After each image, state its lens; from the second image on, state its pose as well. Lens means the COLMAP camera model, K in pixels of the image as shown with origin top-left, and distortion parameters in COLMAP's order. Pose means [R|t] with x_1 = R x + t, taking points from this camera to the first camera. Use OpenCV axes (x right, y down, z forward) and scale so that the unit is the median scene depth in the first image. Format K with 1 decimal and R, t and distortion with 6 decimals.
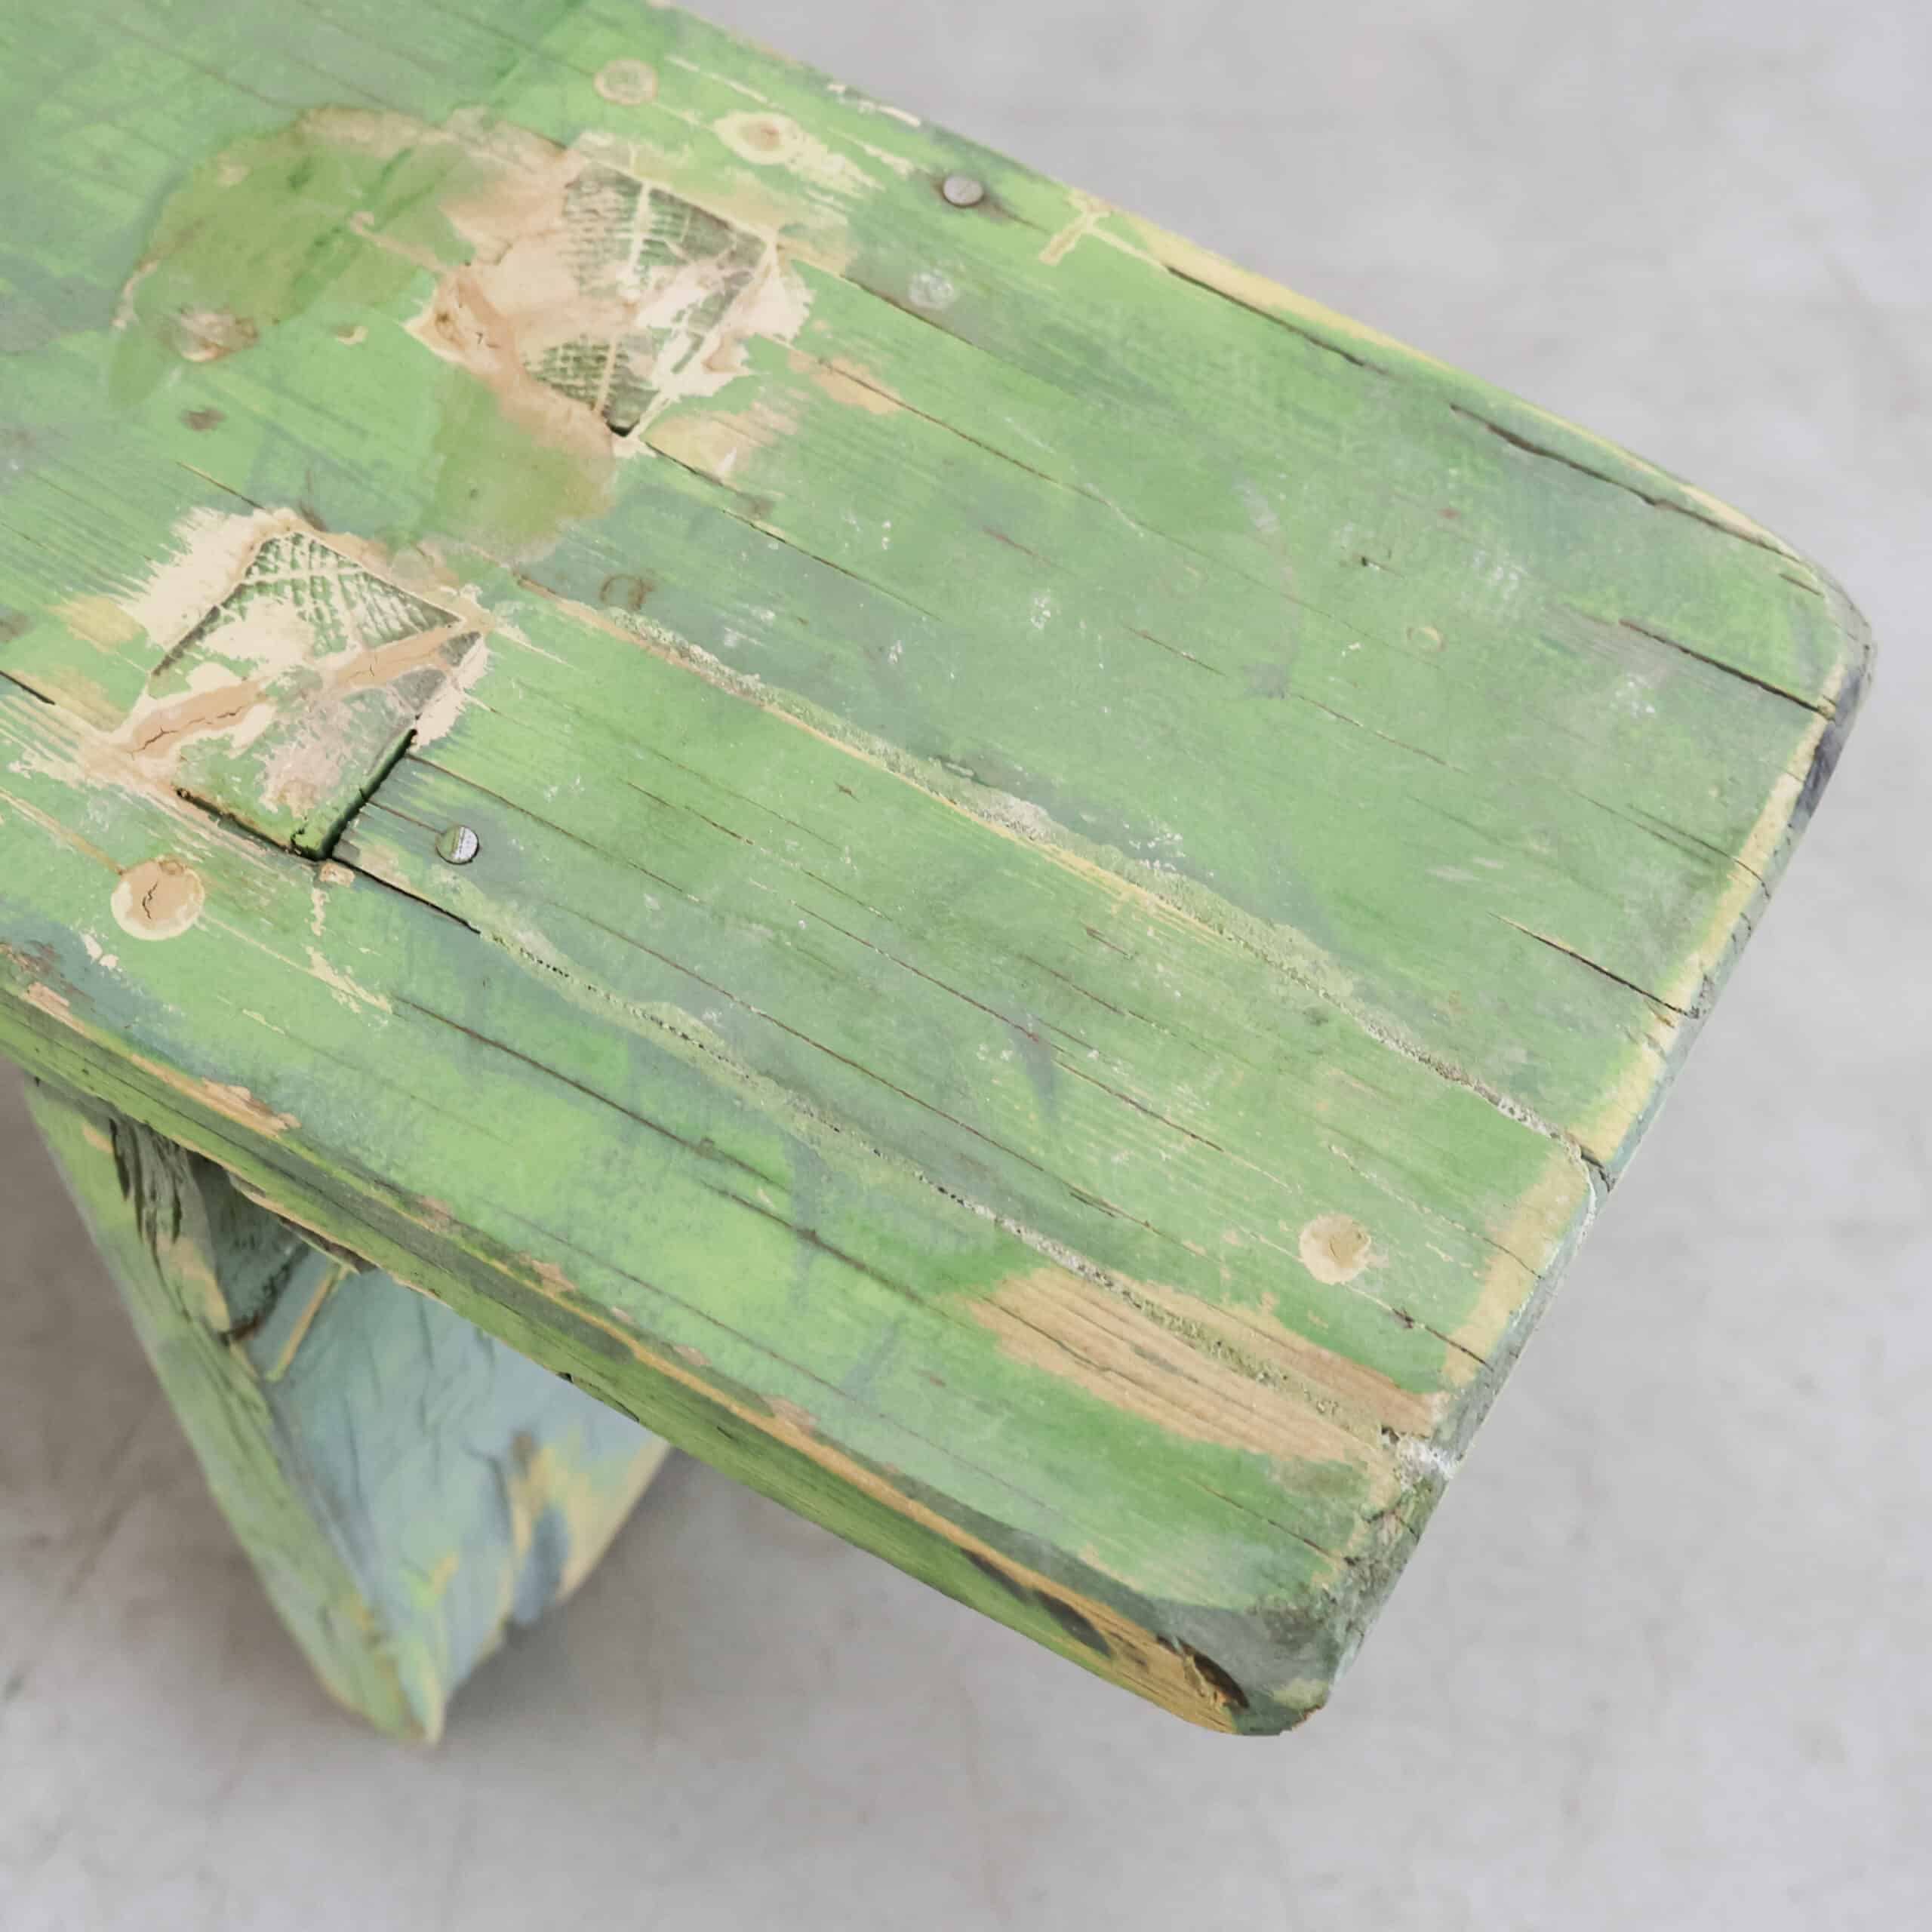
lens RADIAL K [[2779.0, 0, 715.6], [0, 2779.0, 964.2], [0, 0, 1]] dist [0.014720, 0.048564]
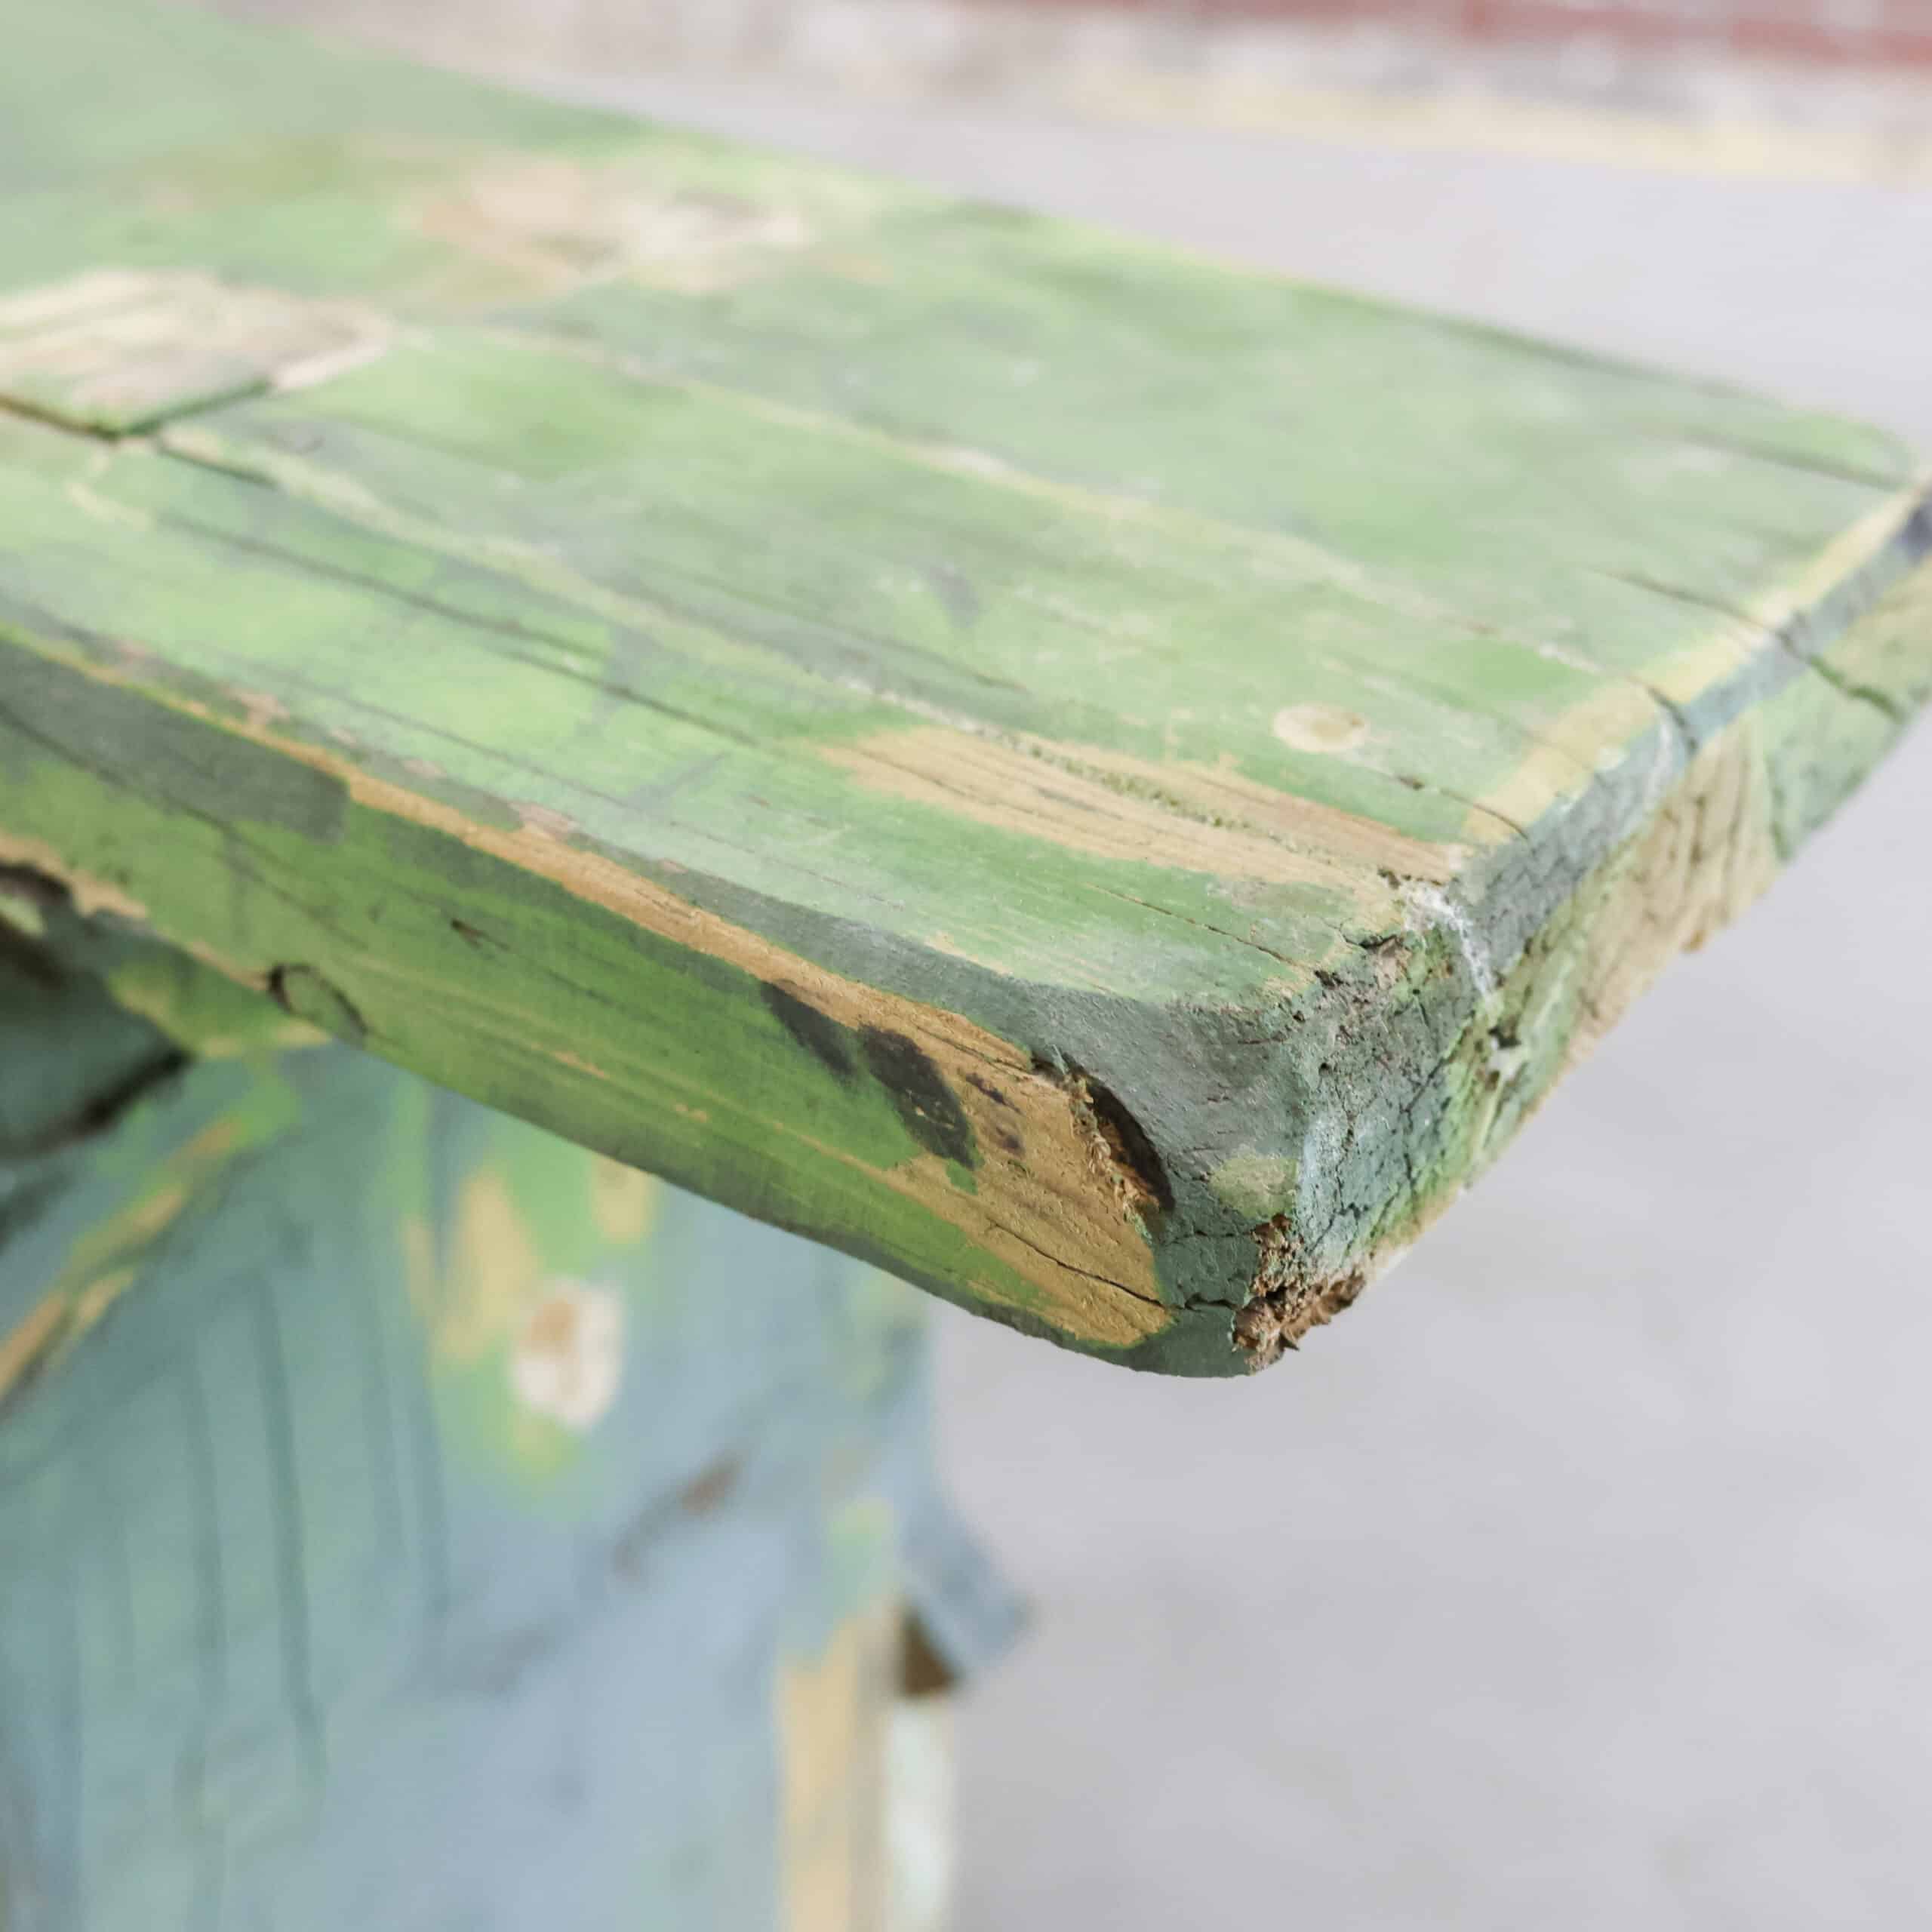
lens RADIAL K [[2681.2, 0, 1088.3], [0, 2681.2, 964.8], [0, 0, 1]] dist [0.008977, 0.016592]
pose [[0.997482, 0.070862, 0.002787, 0.161139], [-0.056026, 0.811526, -0.581624, 0.565289], [-0.043476, 0.580004, 0.813453, 0.451801]]
